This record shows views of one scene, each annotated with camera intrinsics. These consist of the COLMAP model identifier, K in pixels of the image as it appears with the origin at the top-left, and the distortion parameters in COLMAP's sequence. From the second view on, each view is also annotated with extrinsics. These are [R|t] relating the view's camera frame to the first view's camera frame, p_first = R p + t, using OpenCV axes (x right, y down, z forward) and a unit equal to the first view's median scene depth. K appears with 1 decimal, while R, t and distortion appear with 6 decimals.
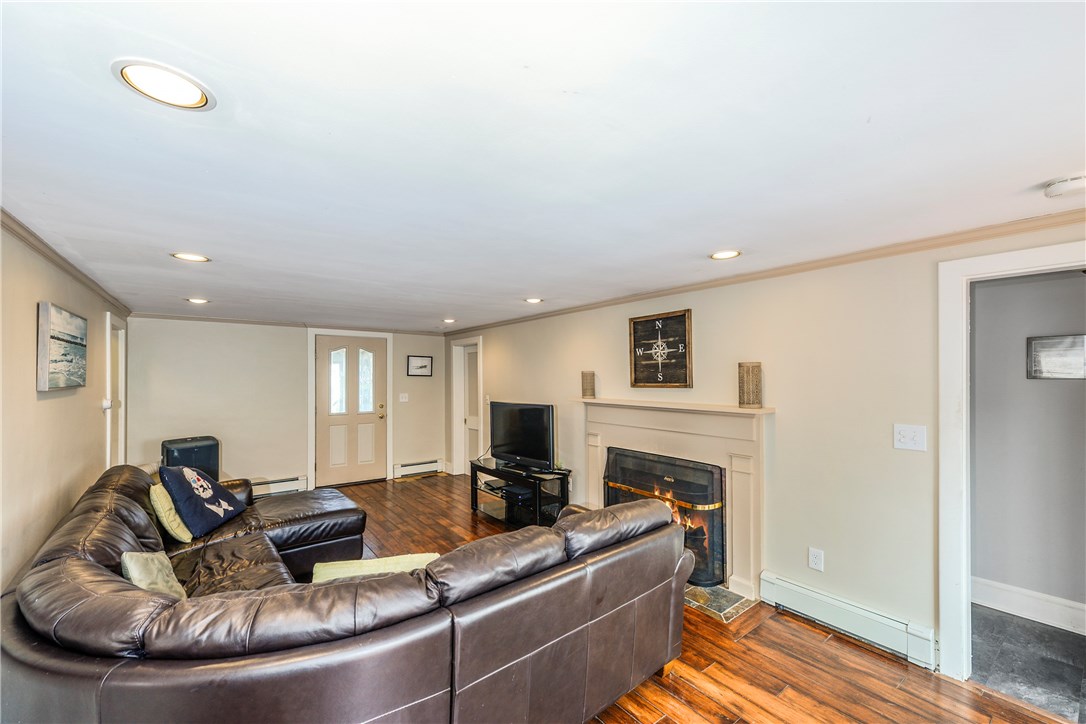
lens RADIAL K [[435.1, 0, 541.8], [0, 435.1, 377.9], [0, 0, 1]] dist [-0.001165, -0.000280]
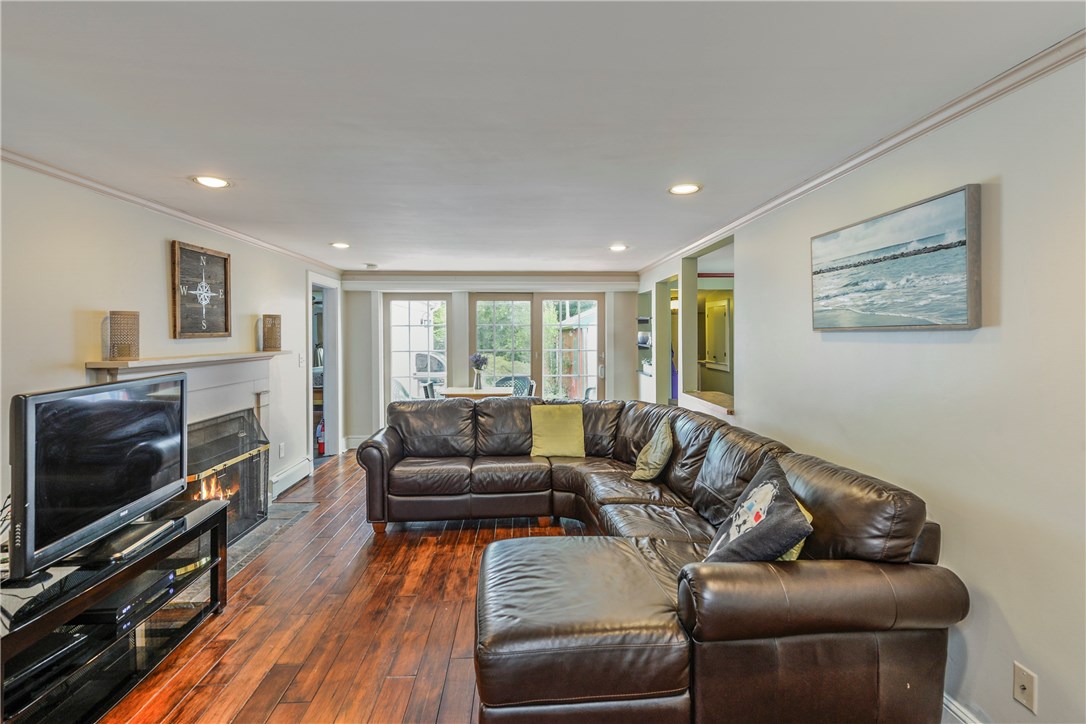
lens RADIAL K [[514.7, 0, 545.2], [0, 514.7, 339.6], [0, 0, 1]] dist [-0.000962, -0.000316]
pose [[-0.825376, -0.000580, 0.564583, -0.807624], [0.007860, 0.999891, 0.012518, 0.018786], [-0.564529, 0.014770, -0.825281, 1.427555]]
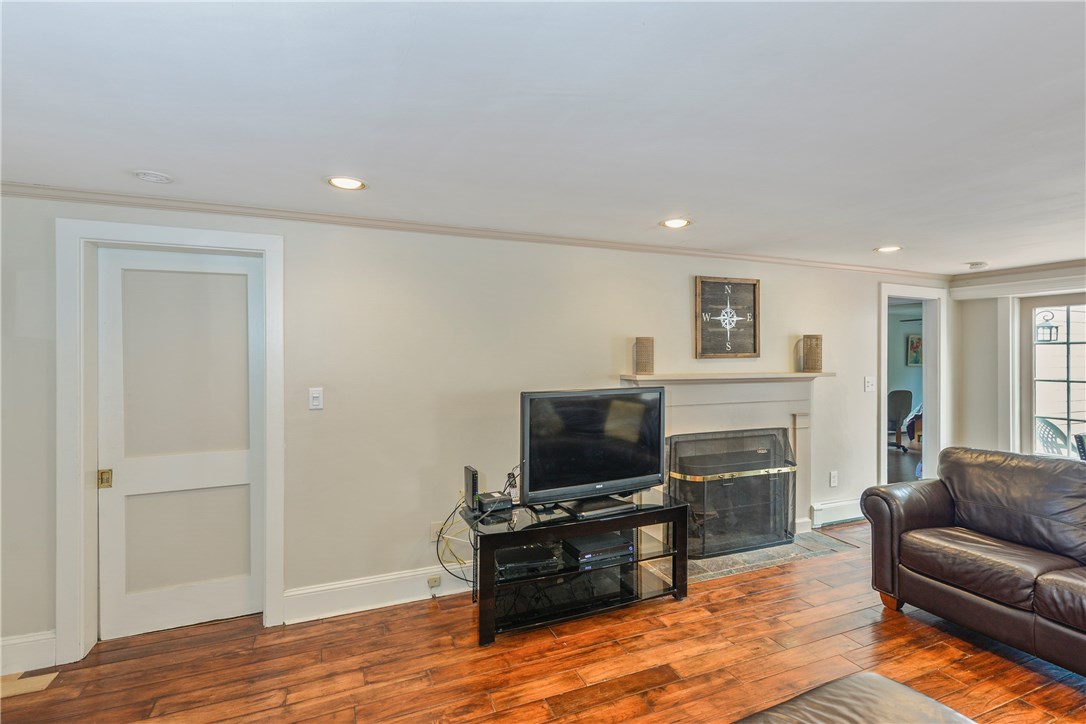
lens RADIAL K [[507.0, 0, 545.5], [0, 507.0, 357.6], [0, 0, 1]] dist [0.001399, -0.000381]
pose [[0.252378, 0.000273, 0.967629, -0.860479], [0.001381, 0.999999, -0.000642, 0.021568], [-0.967628, 0.001498, 0.252378, 1.093437]]
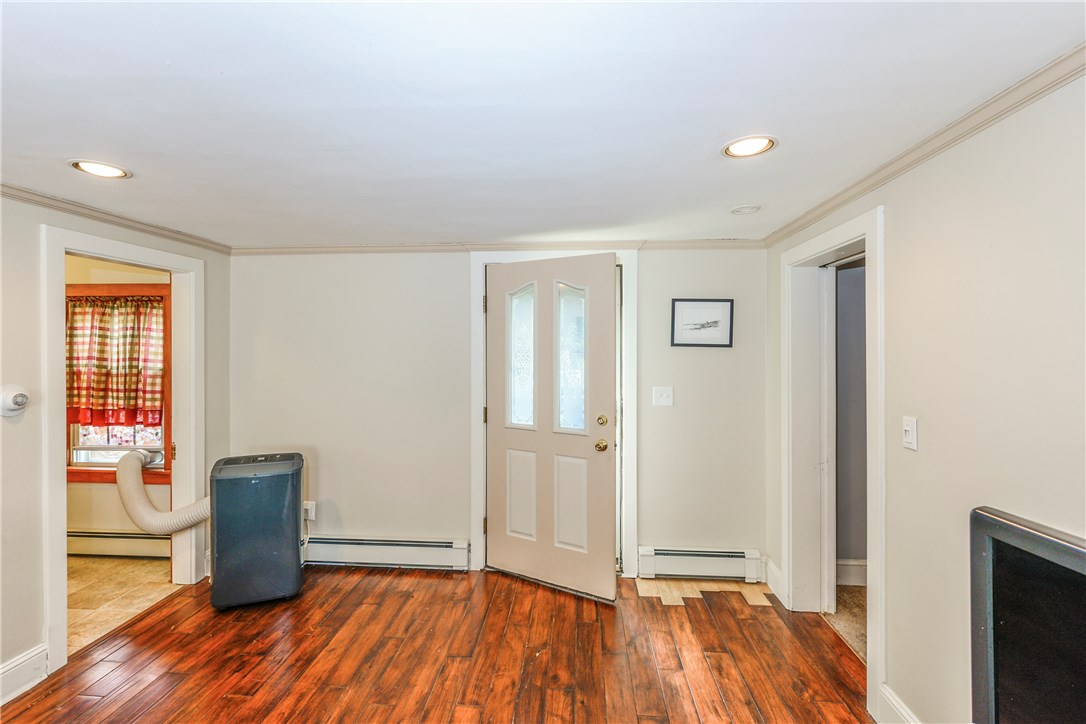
lens RADIAL K [[483.4, 0, 542.8], [0, 483.4, 346.4], [0, 0, 1]] dist [0.000100, 0.000030]
pose [[0.750783, 0.001152, -0.660548, -0.156570], [-0.003048, 0.999994, -0.001720, -0.005398], [0.660542, 0.003305, 0.750781, 1.004551]]
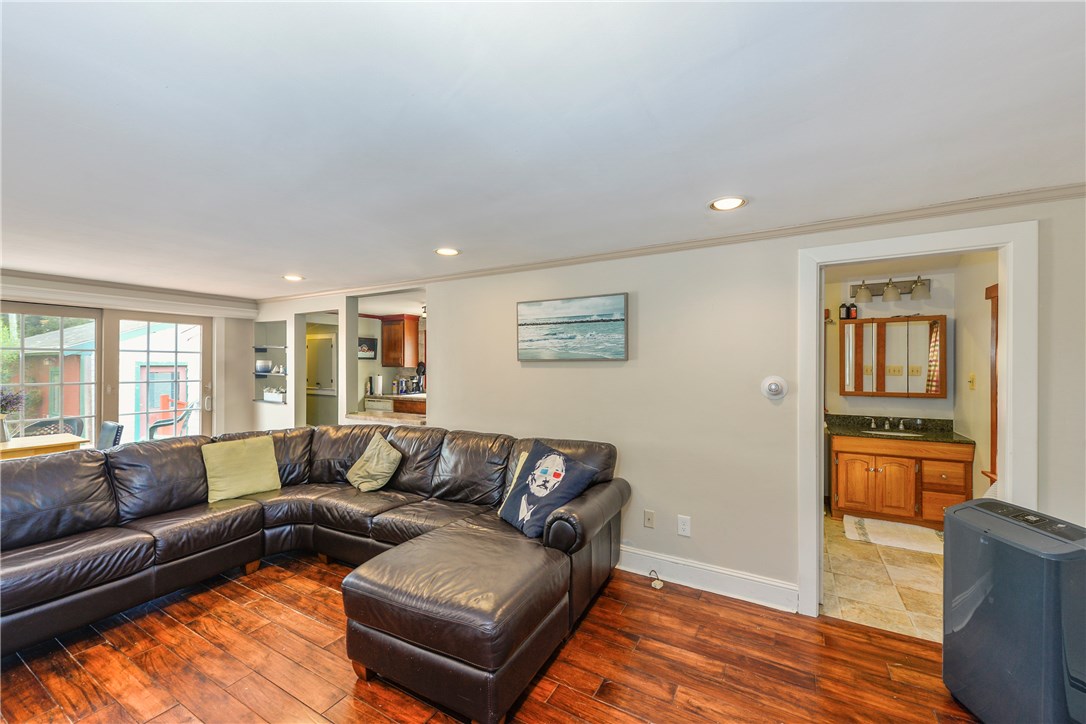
lens RADIAL K [[431.5, 0, 544.3], [0, 431.5, 359.7], [0, 0, 1]] dist [0.000283, -0.000011]
pose [[-0.921358, -0.002216, -0.388708, -0.402851], [-0.000723, 0.999992, -0.003986, 0.018951], [0.388714, -0.003392, -0.921352, 1.522935]]
